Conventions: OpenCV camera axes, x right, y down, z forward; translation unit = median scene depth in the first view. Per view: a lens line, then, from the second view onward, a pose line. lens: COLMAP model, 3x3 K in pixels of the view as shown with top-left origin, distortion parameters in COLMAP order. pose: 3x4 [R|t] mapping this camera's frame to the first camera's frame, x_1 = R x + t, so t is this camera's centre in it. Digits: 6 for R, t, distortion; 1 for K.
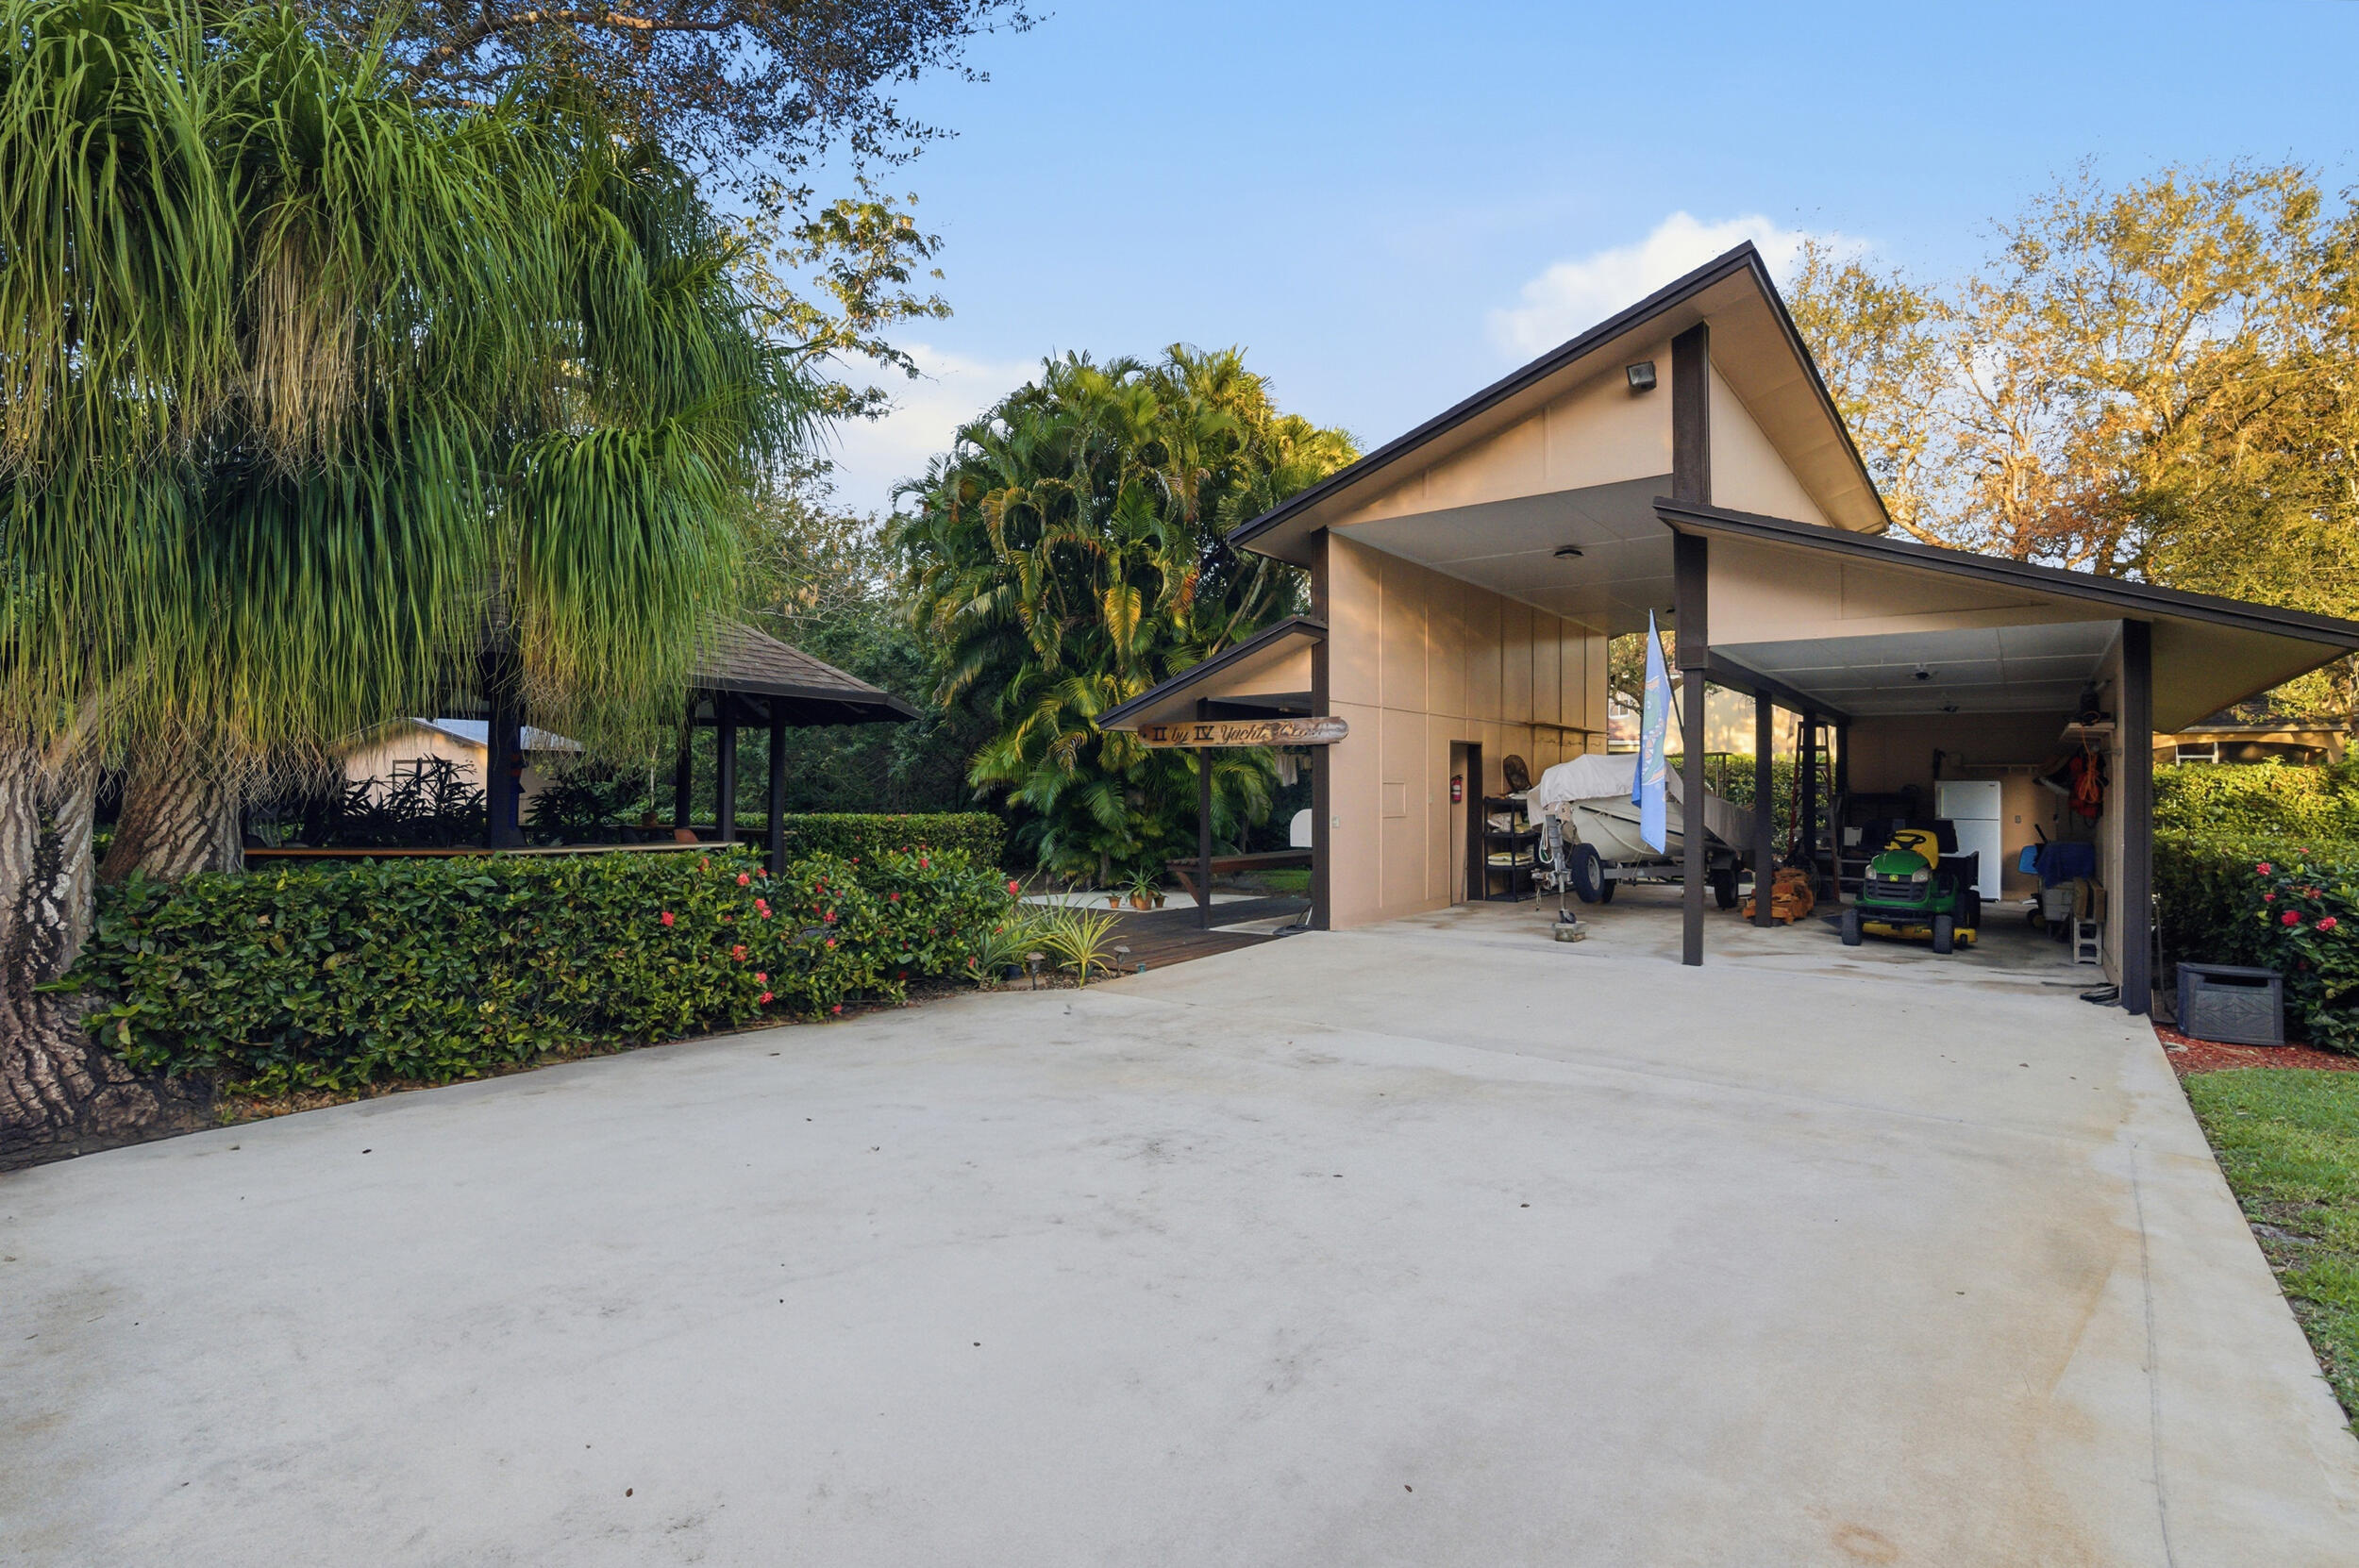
lens RADIAL K [[1106.9, 0, 1169.7], [0, 1106.9, 784.6], [0, 0, 1]] dist [-0.008954, 0.000294]
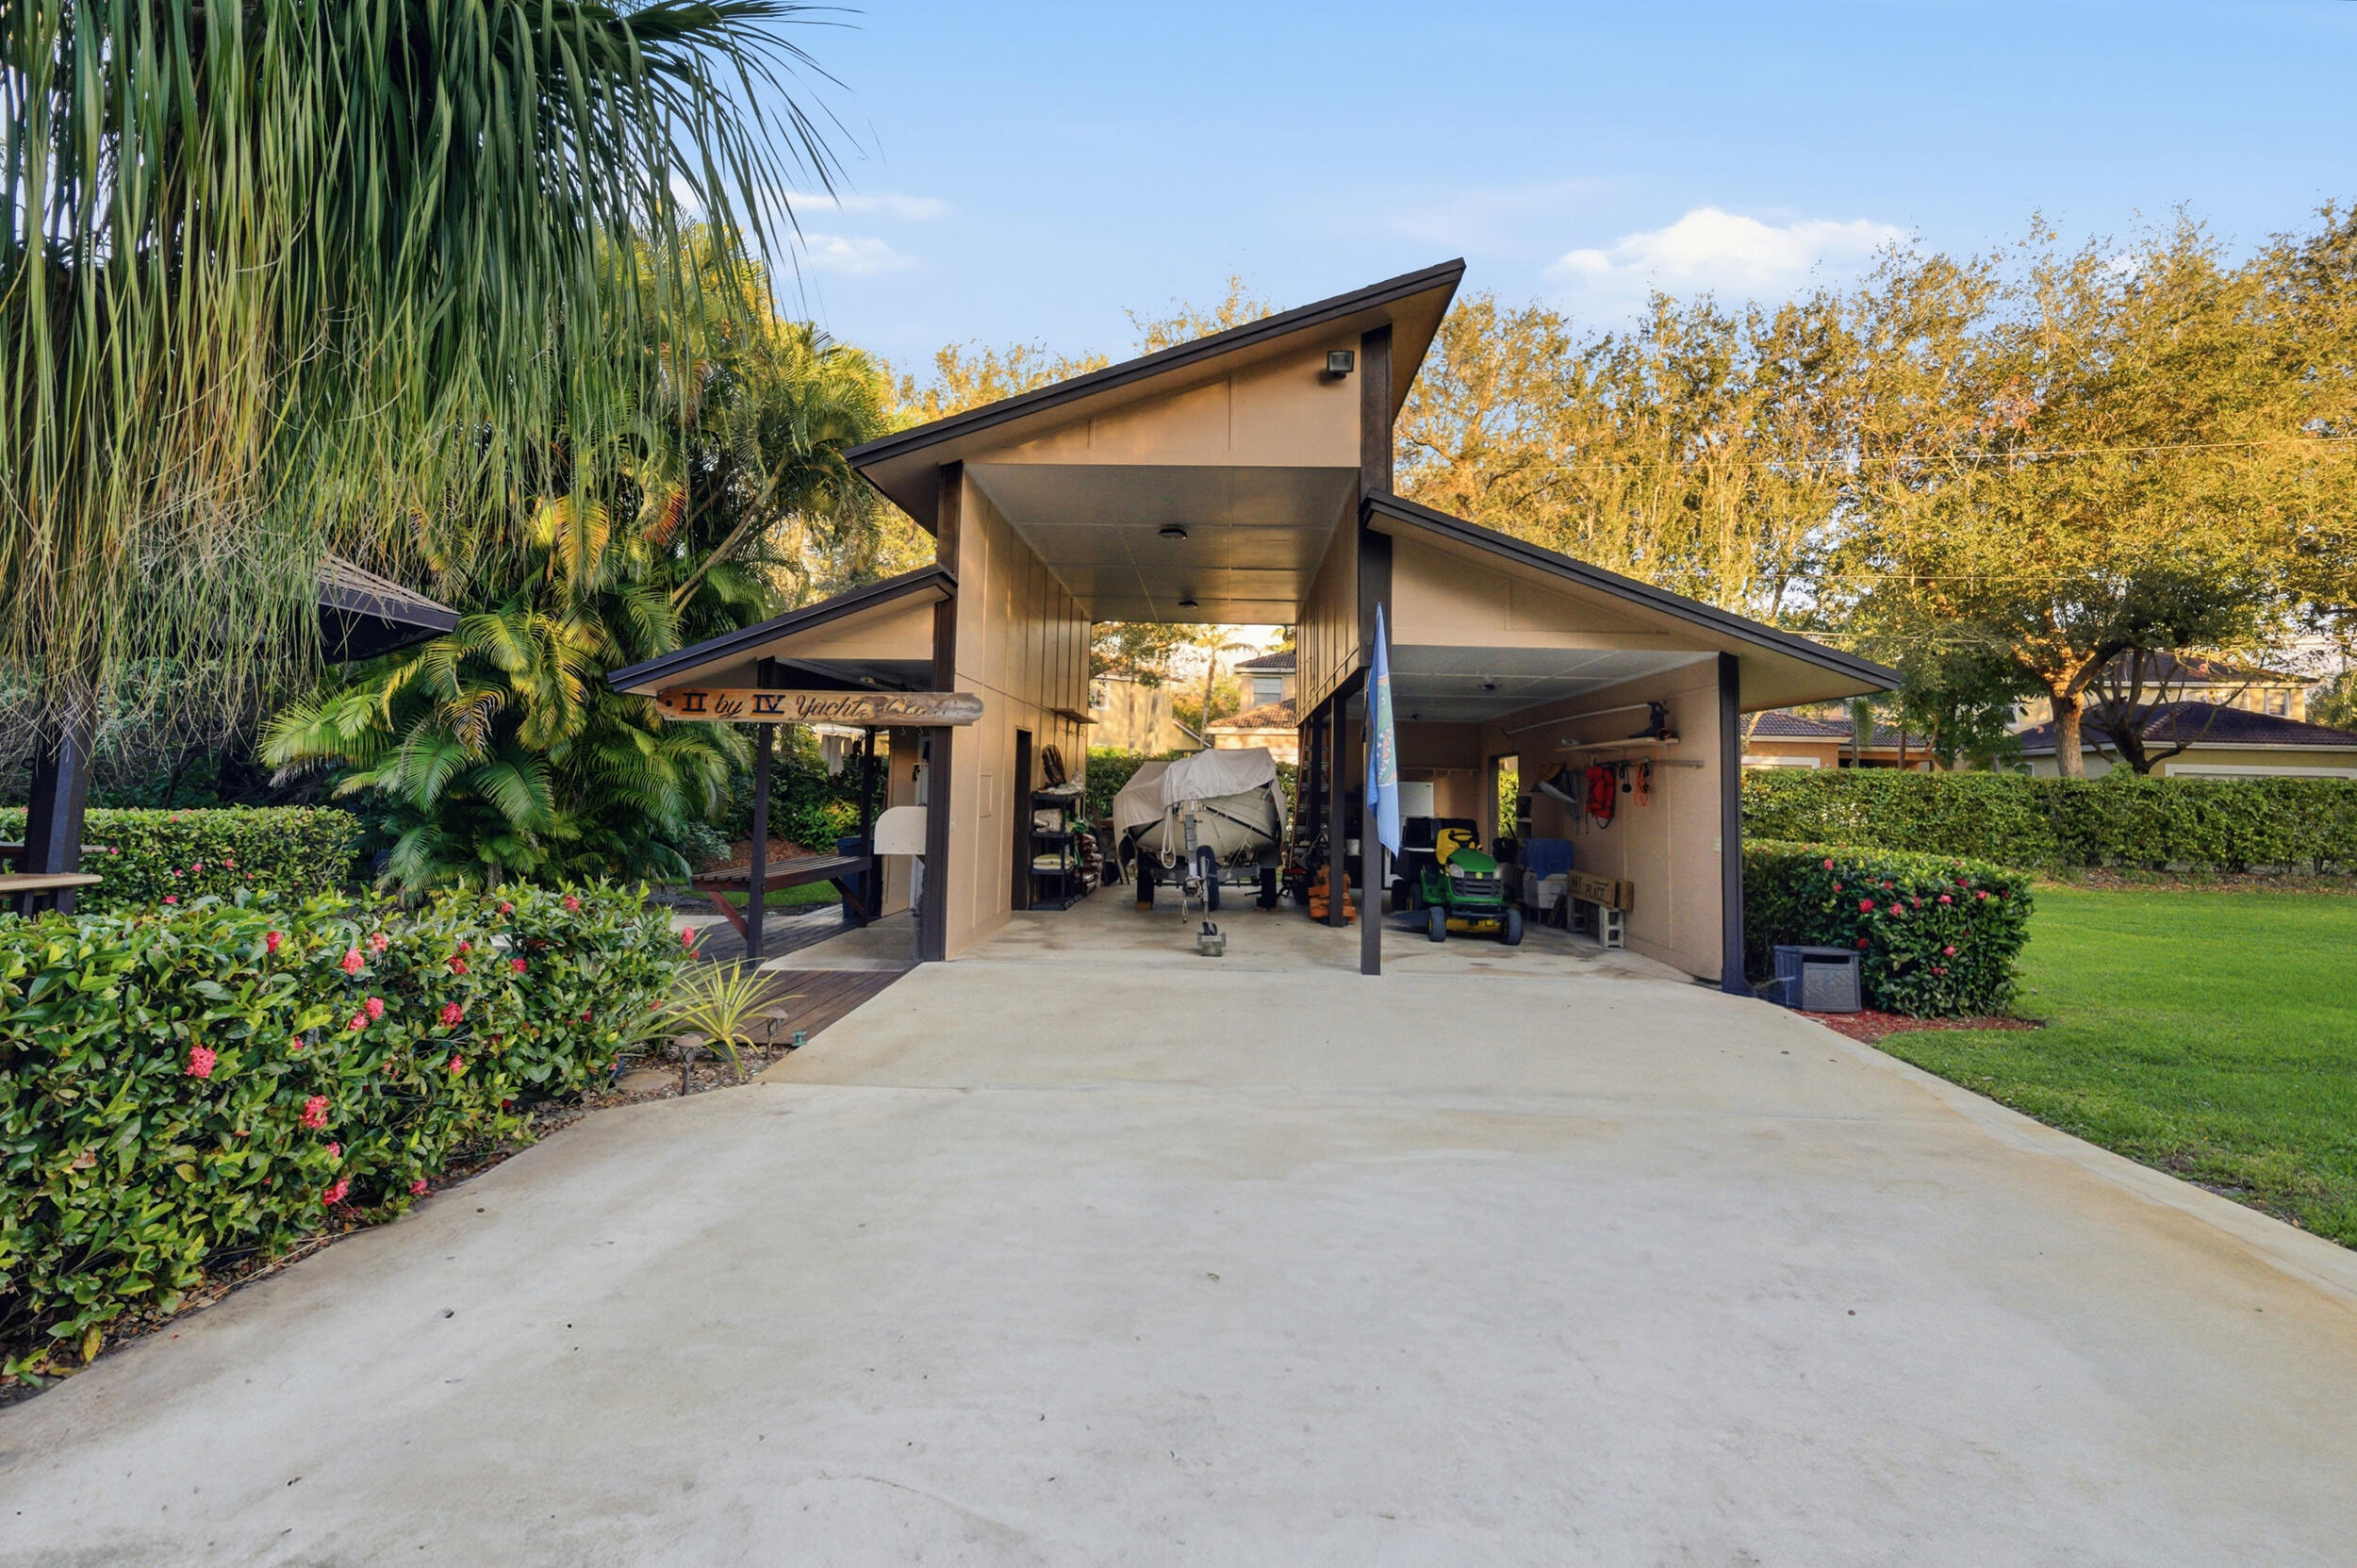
lens RADIAL K [[1195.7, 0, 1175.3], [0, 1195.7, 674.5], [0, 0, 1]] dist [-0.006623, -0.000297]
pose [[0.821027, 0.066070, 0.567053, -0.216919], [-0.020313, 0.996032, -0.086642, -0.002101], [-0.570528, 0.059617, 0.819111, 0.187060]]
